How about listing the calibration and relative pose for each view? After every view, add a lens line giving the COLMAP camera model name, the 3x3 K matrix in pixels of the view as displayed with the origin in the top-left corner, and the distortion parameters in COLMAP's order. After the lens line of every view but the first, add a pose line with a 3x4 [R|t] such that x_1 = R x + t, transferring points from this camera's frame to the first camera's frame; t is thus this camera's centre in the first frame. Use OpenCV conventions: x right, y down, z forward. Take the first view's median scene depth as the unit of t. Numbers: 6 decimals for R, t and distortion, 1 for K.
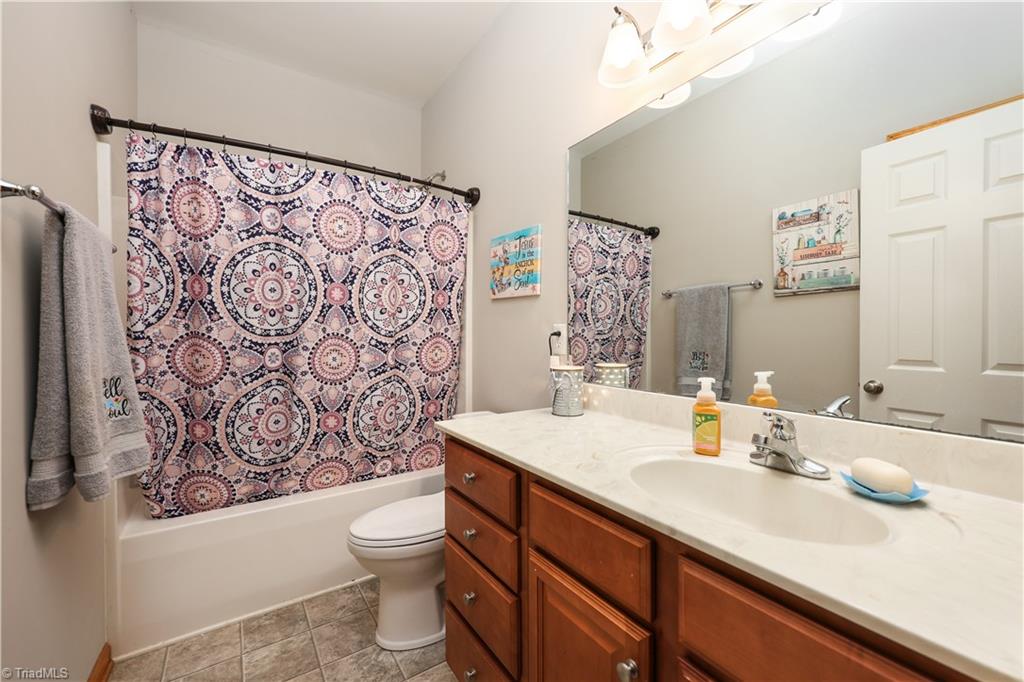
lens RADIAL K [[430.5, 0, 512.9], [0, 430.5, 339.1], [0, 0, 1]] dist [0.003404, -0.001603]
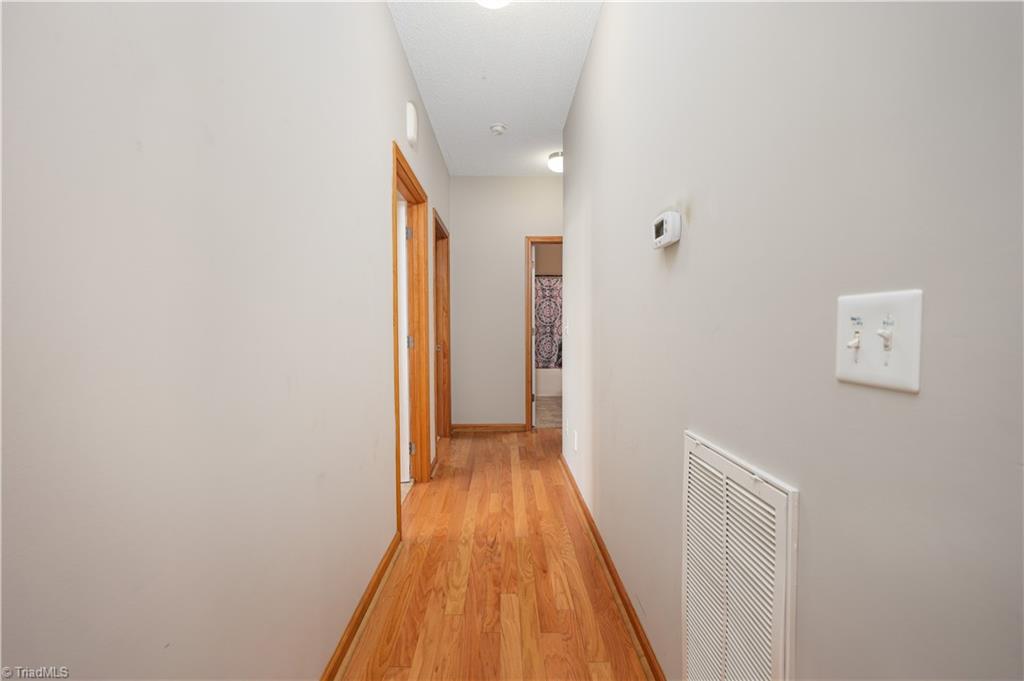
lens RADIAL K [[430.5, 0, 512.2], [0, 430.5, 338.6], [0, 0, 1]] dist [0.003404, -0.001603]
pose [[0.848050, 0.010125, -0.529819, 1.185972], [0.000985, 0.999786, 0.020681, 0.048308], [0.529915, -0.018060, 0.847859, -2.390685]]
